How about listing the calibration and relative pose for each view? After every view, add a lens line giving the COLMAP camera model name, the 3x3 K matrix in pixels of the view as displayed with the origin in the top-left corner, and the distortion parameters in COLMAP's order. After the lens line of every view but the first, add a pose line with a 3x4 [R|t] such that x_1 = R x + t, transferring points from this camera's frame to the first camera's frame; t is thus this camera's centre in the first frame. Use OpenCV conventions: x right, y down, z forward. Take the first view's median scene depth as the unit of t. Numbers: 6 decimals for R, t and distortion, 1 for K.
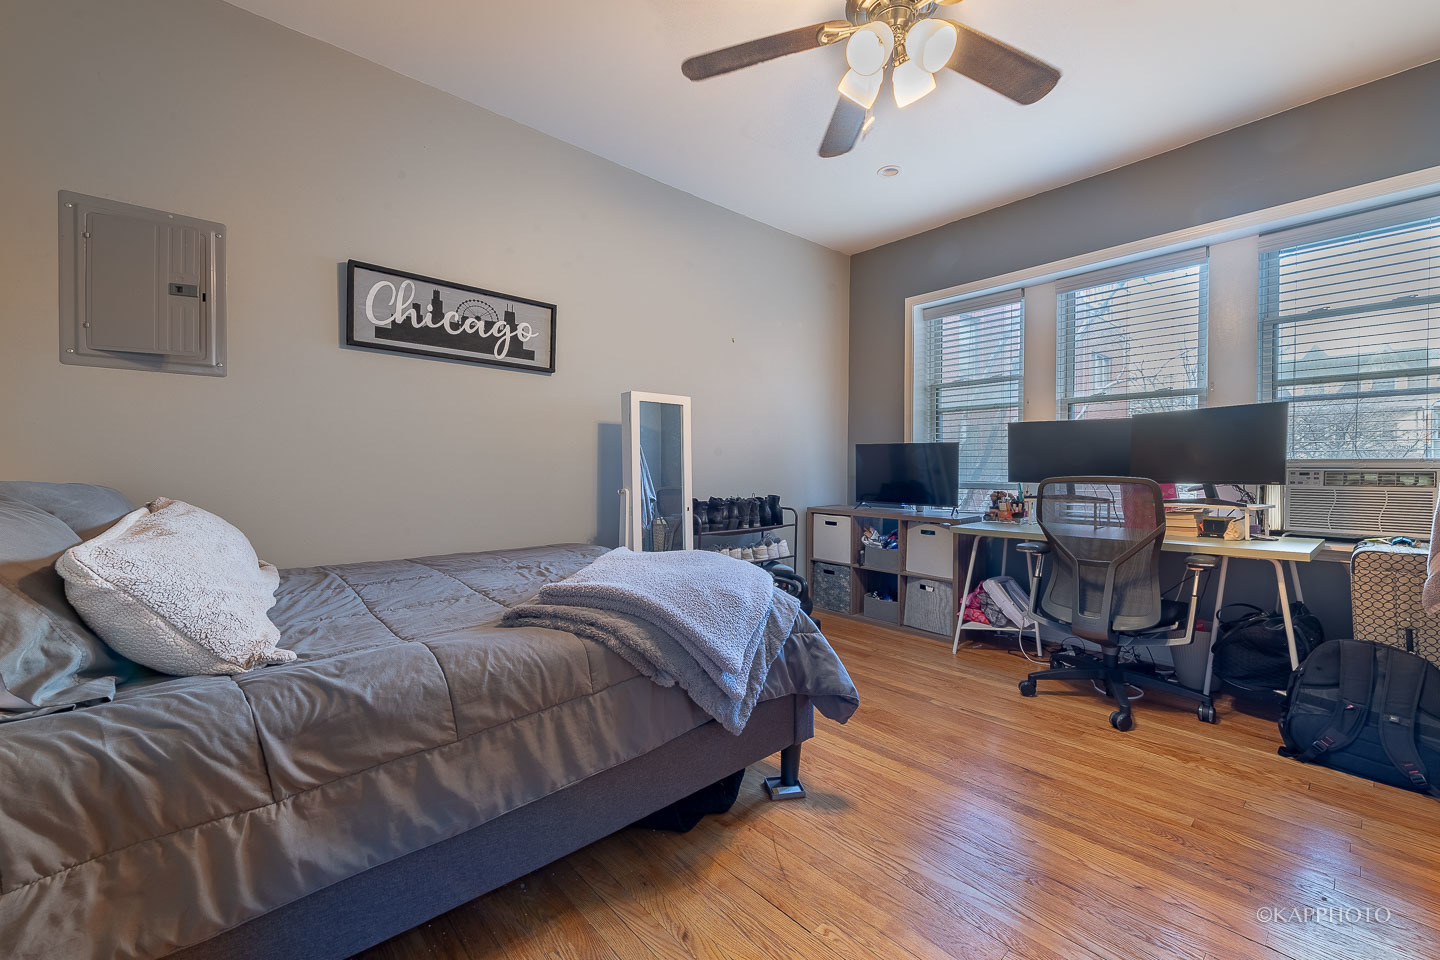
lens RADIAL K [[570.4, 0, 716.4], [0, 570.4, 473.7], [0, 0, 1]] dist [0.009352, -0.000788]
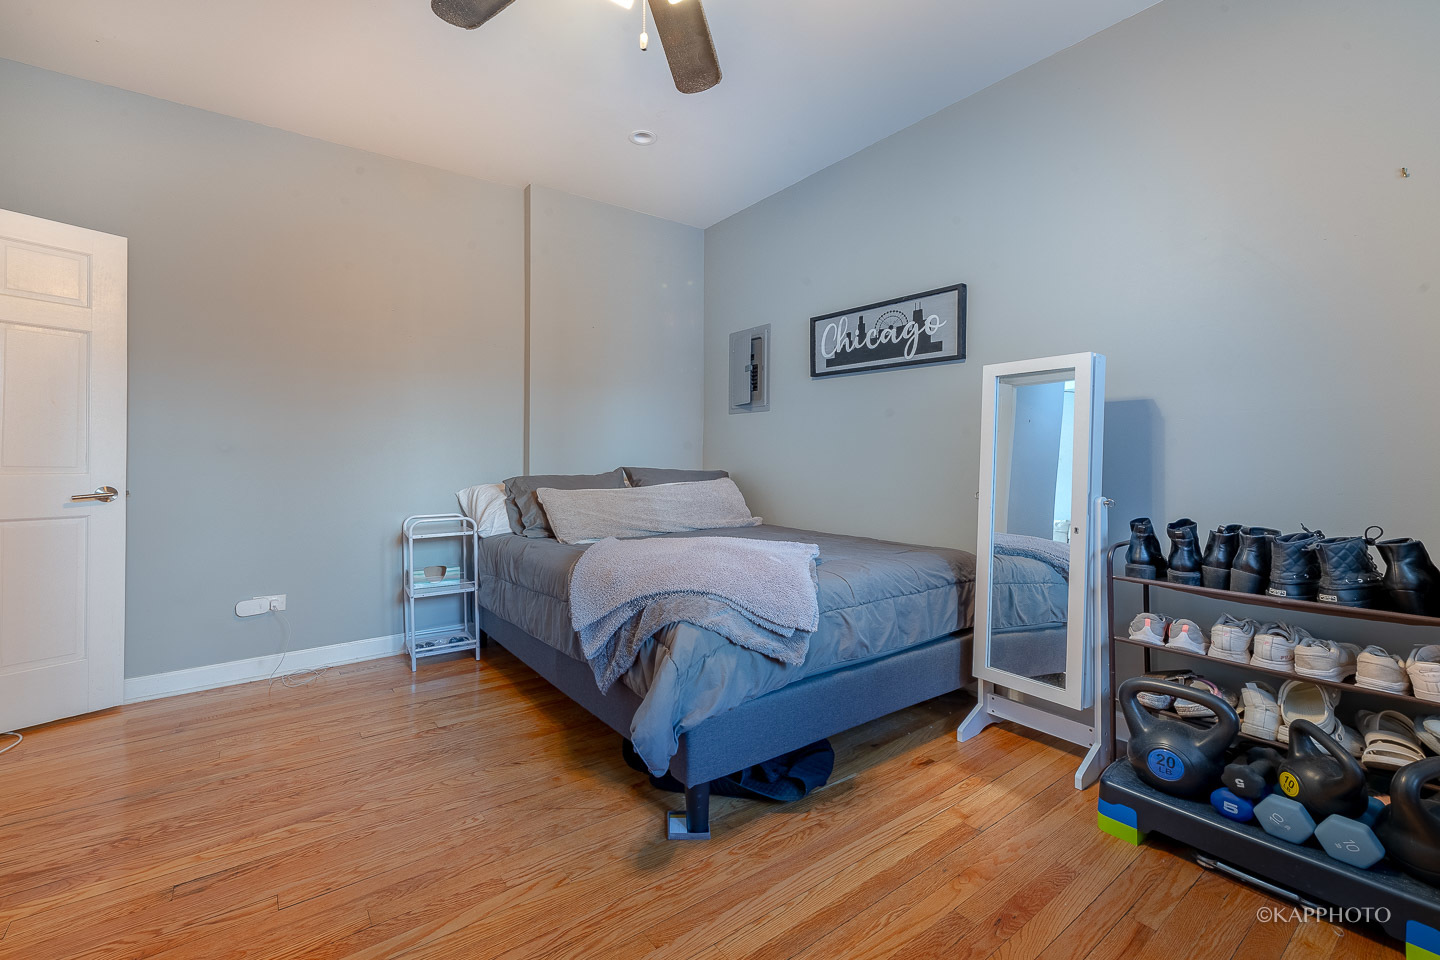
lens RADIAL K [[570.4, 0, 751.2], [0, 570.4, 466.0], [0, 0, 1]] dist [0.009352, -0.000788]
pose [[0.004050, 0.009880, -0.999943, 0.691587], [-0.012045, 0.999879, 0.009831, -0.014106], [0.999919, 0.012004, 0.004168, 0.746019]]
